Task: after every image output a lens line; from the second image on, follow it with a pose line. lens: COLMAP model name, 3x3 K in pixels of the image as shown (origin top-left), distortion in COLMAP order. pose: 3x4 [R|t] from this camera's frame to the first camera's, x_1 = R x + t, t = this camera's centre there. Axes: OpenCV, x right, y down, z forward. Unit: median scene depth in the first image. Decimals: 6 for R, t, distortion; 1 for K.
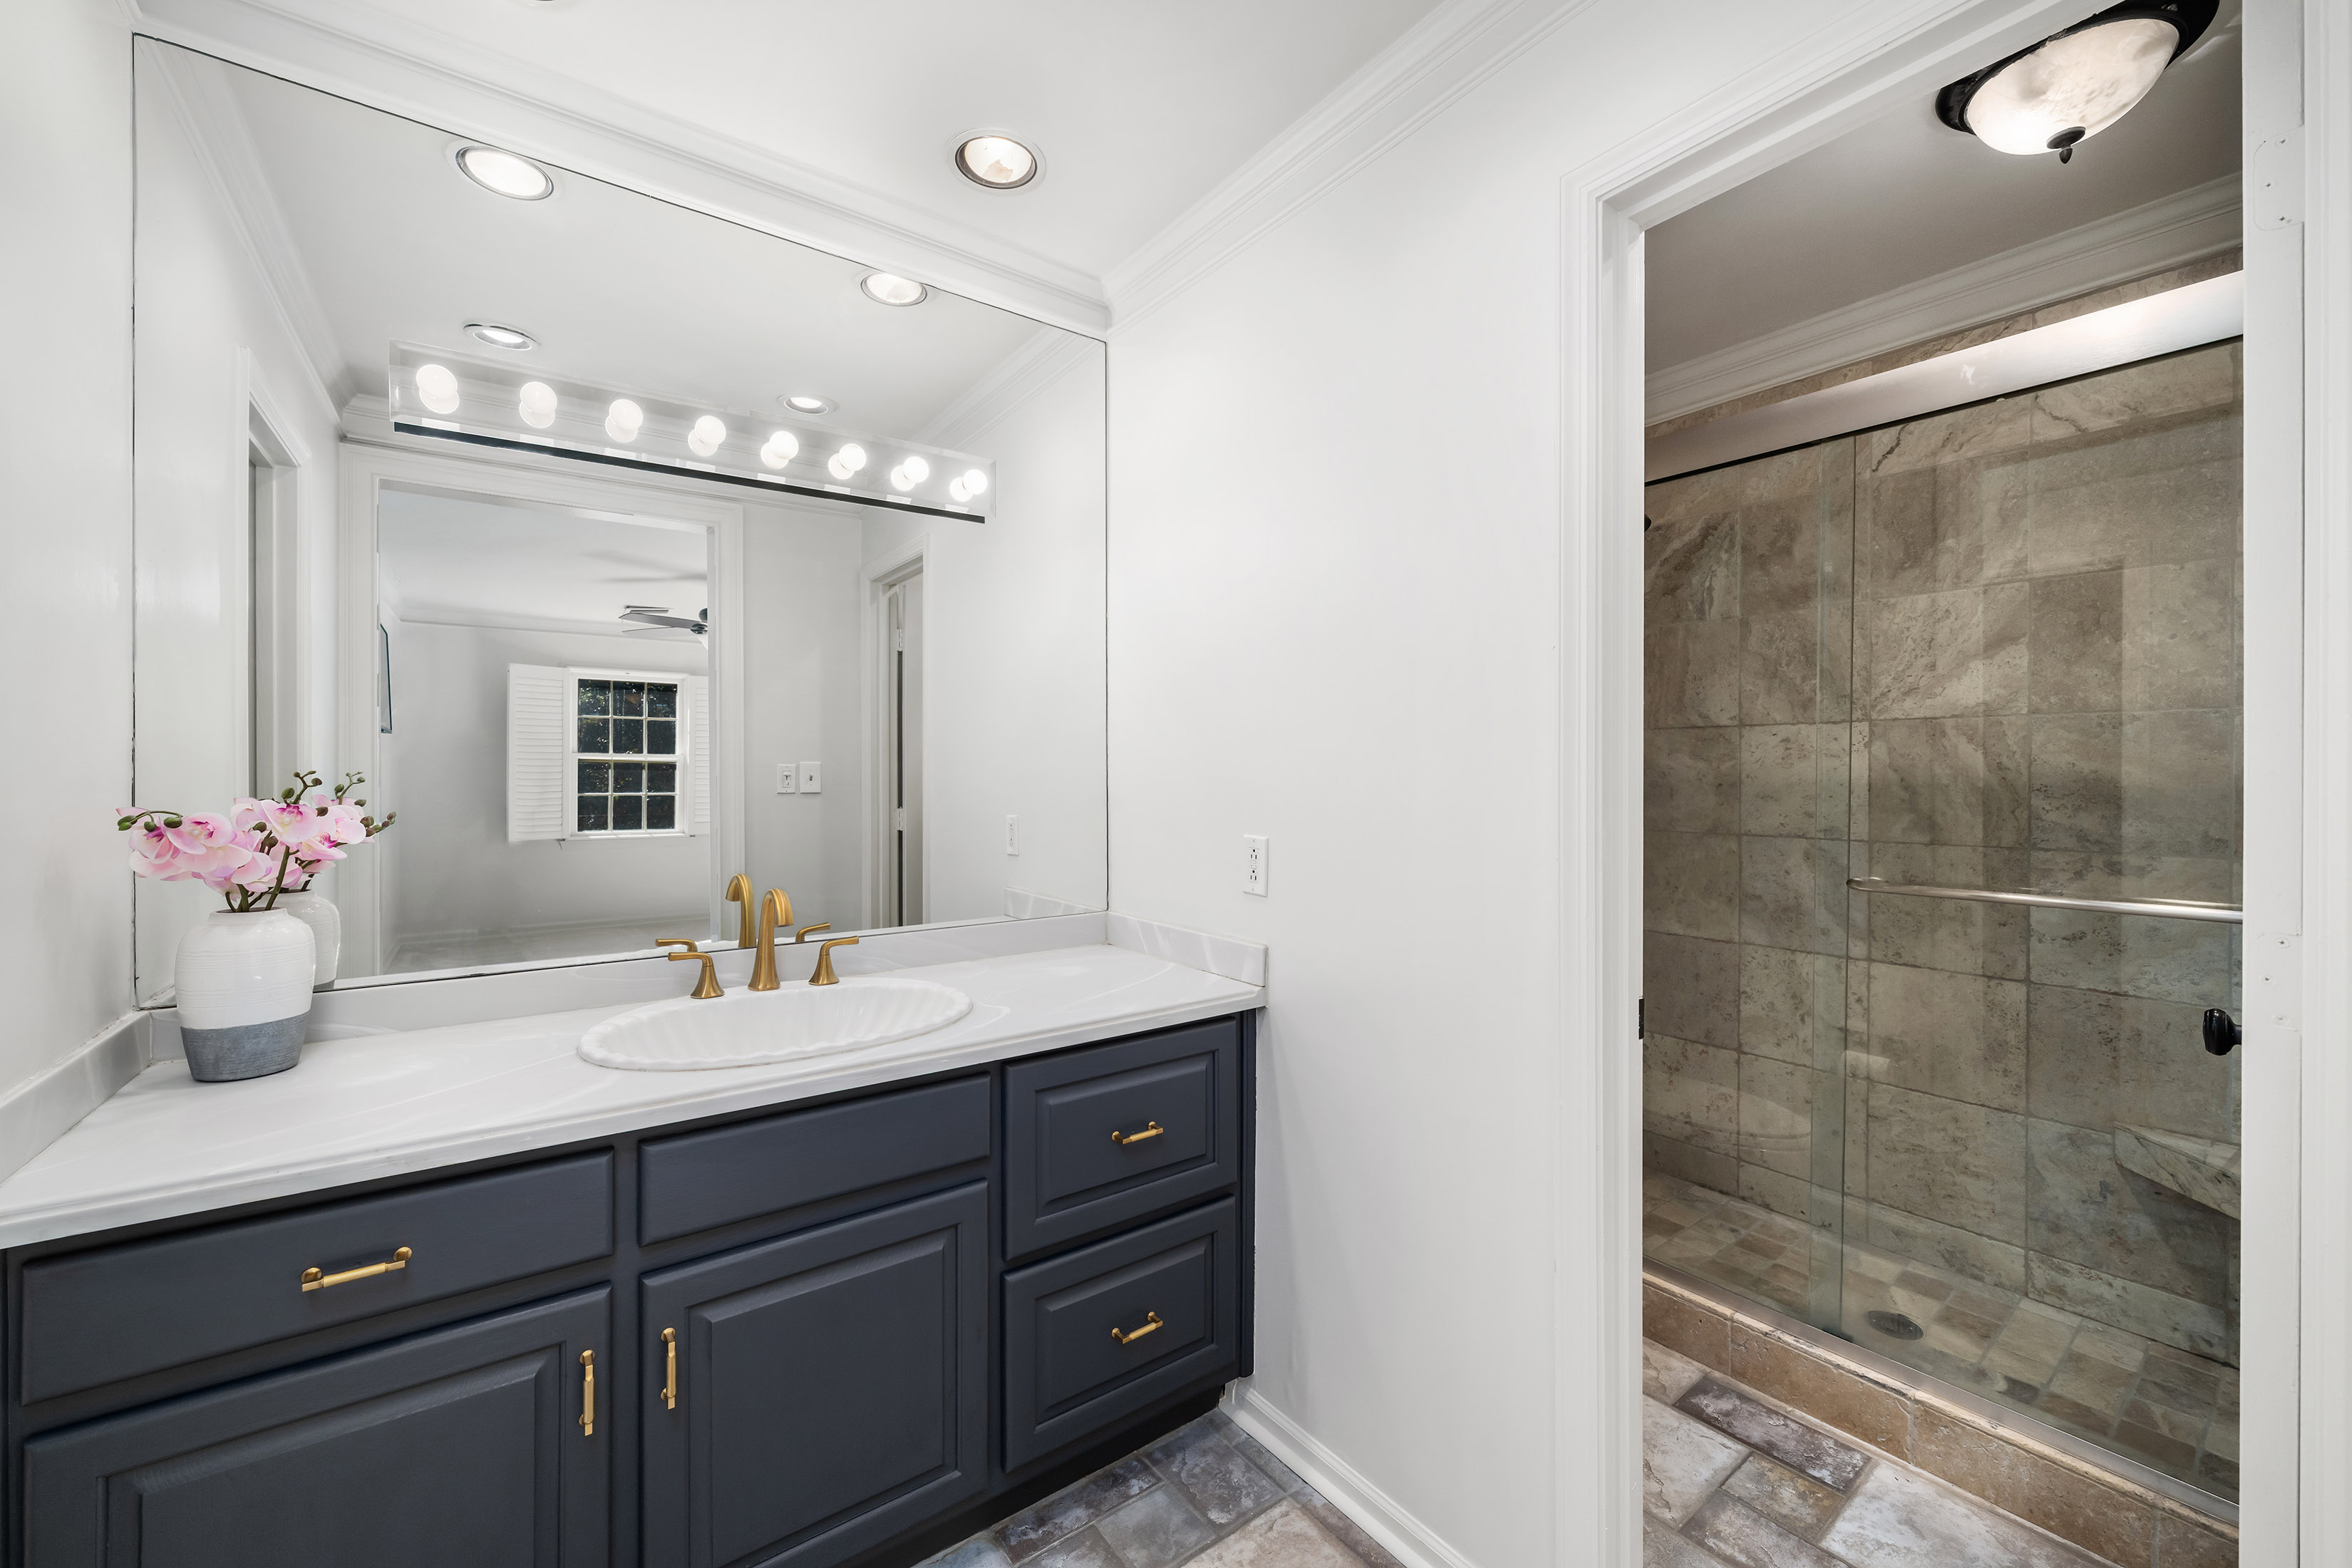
lens RADIAL K [[934.2, 0, 1169.3], [0, 934.2, 779.8], [0, 0, 1]] dist [-0.006329, 0.000957]
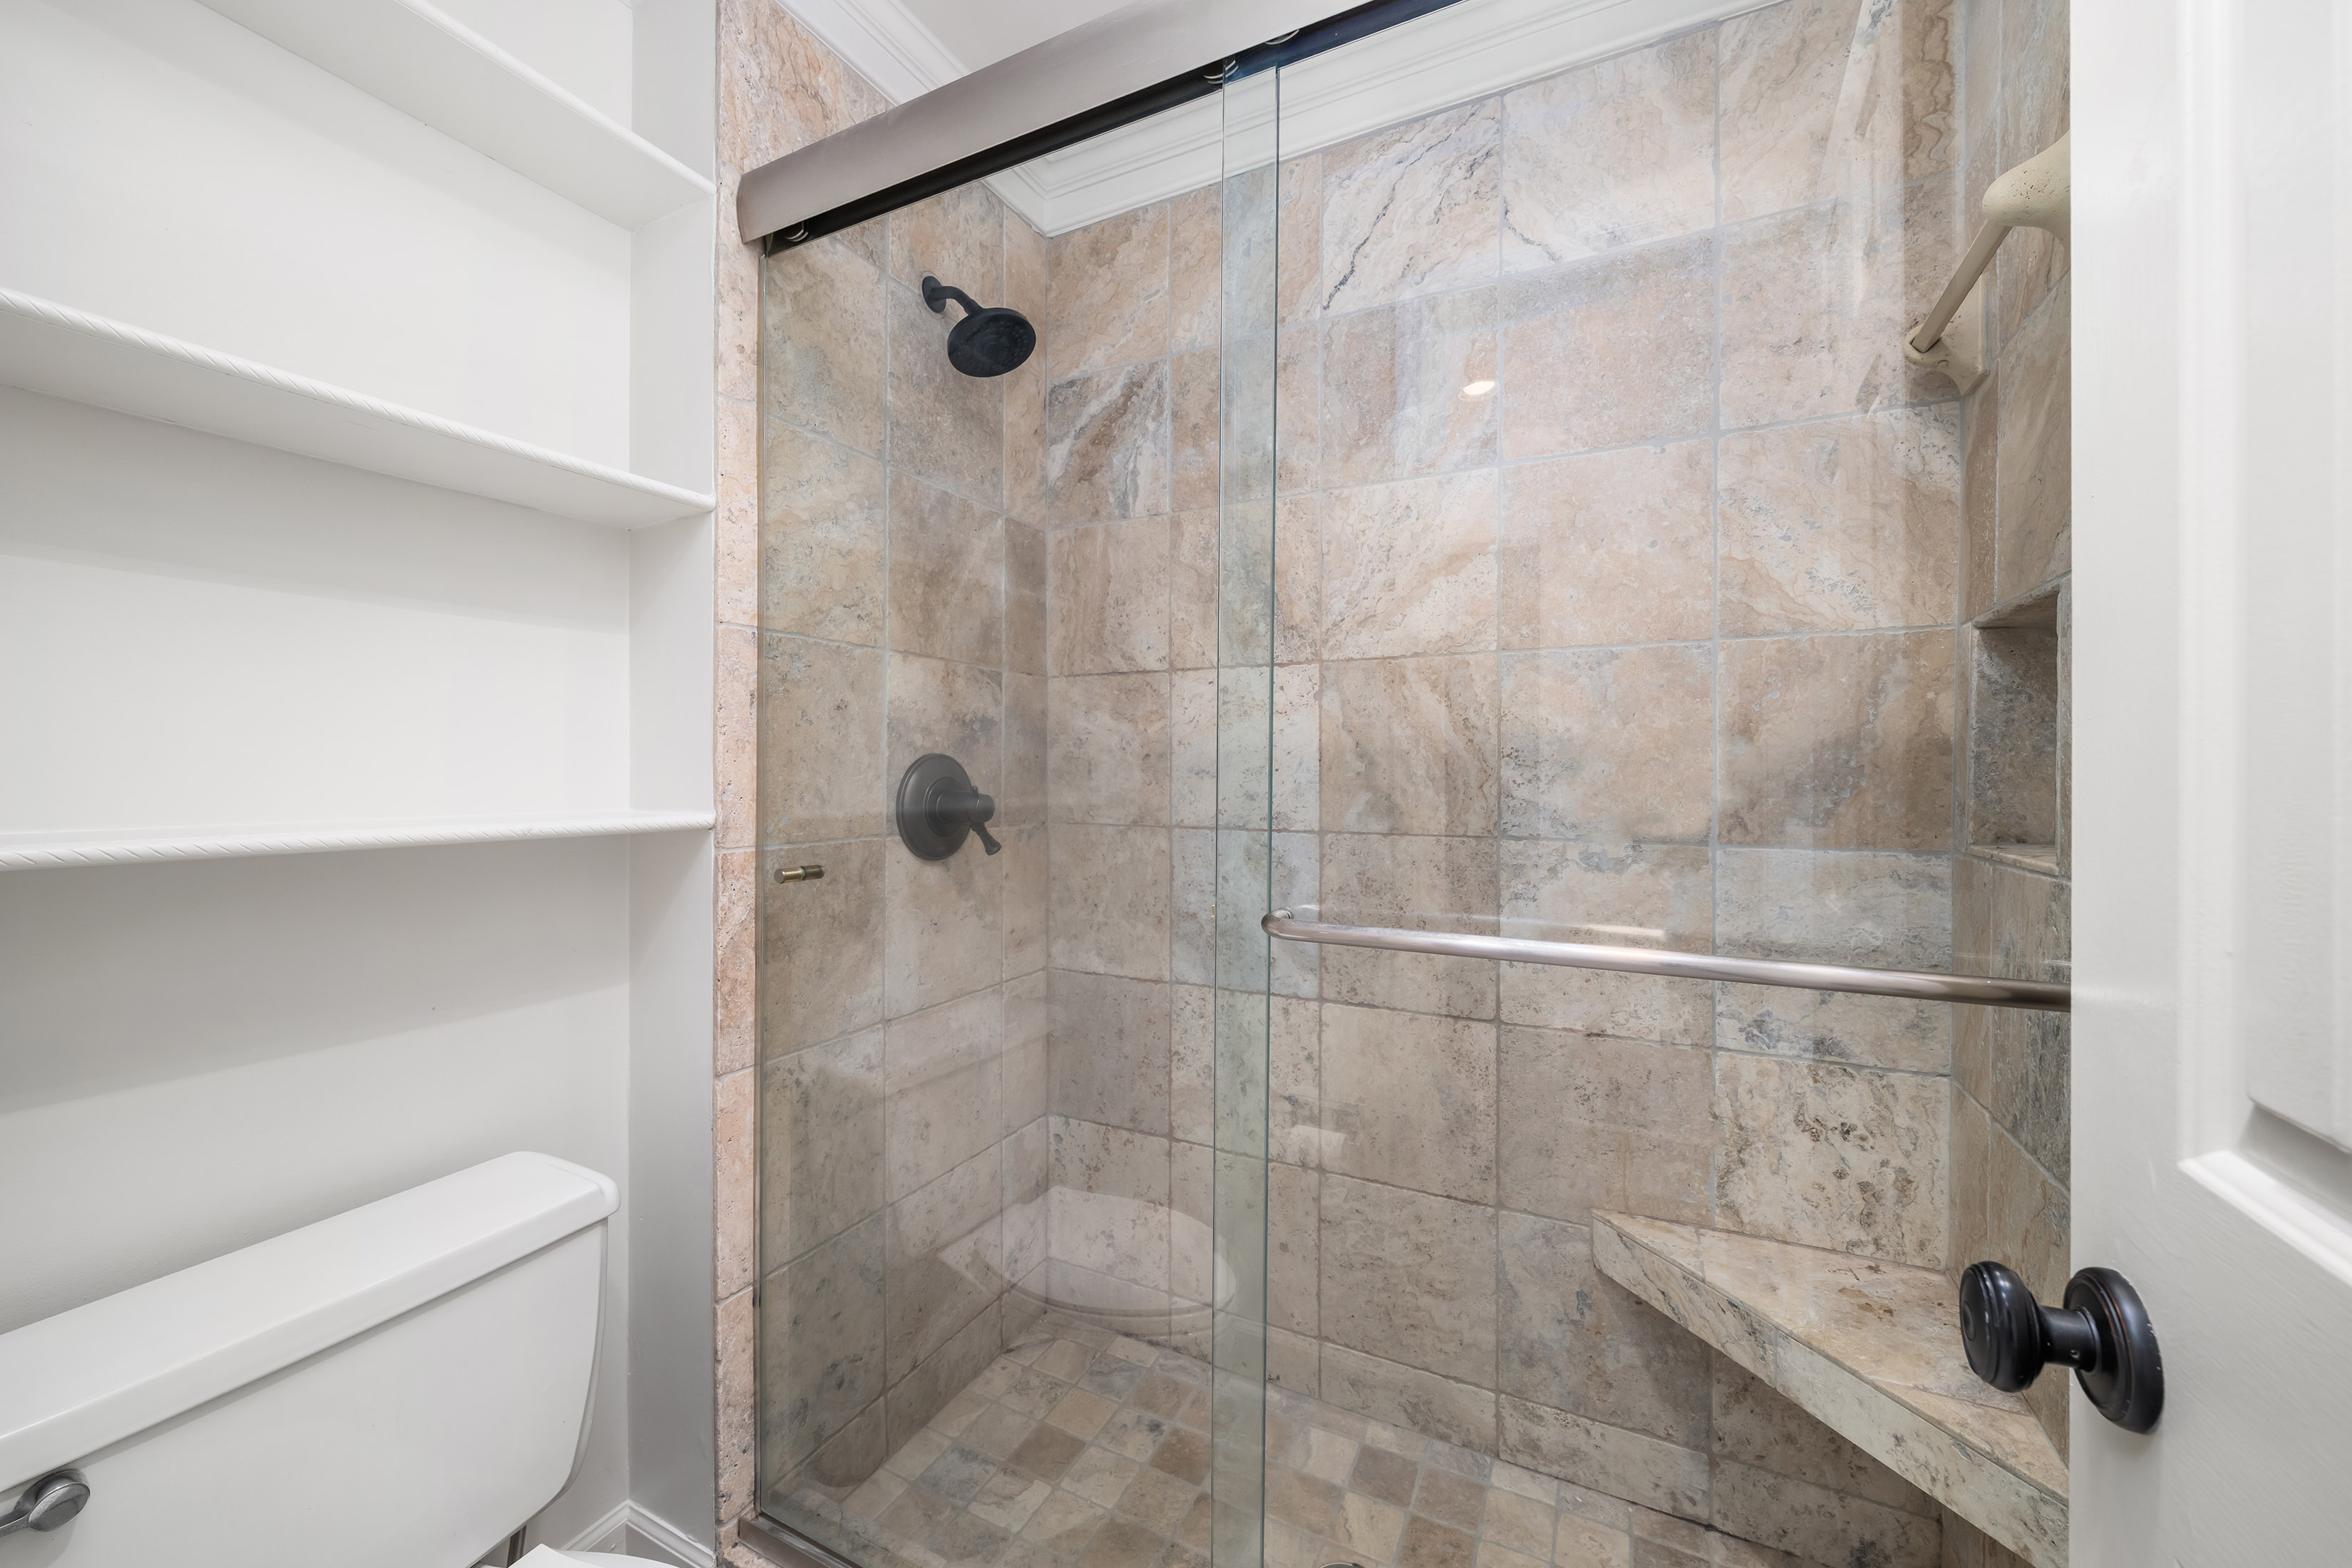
lens RADIAL K [[934.2, 0, 1181.7], [0, 934.2, 776.2], [0, 0, 1]] dist [-0.006329, 0.000957]
pose [[0.889524, -0.004461, 0.456867, 0.351611], [0.002849, 0.999987, 0.004217, 0.021318], [-0.456880, -0.002449, 0.889525, 0.438805]]
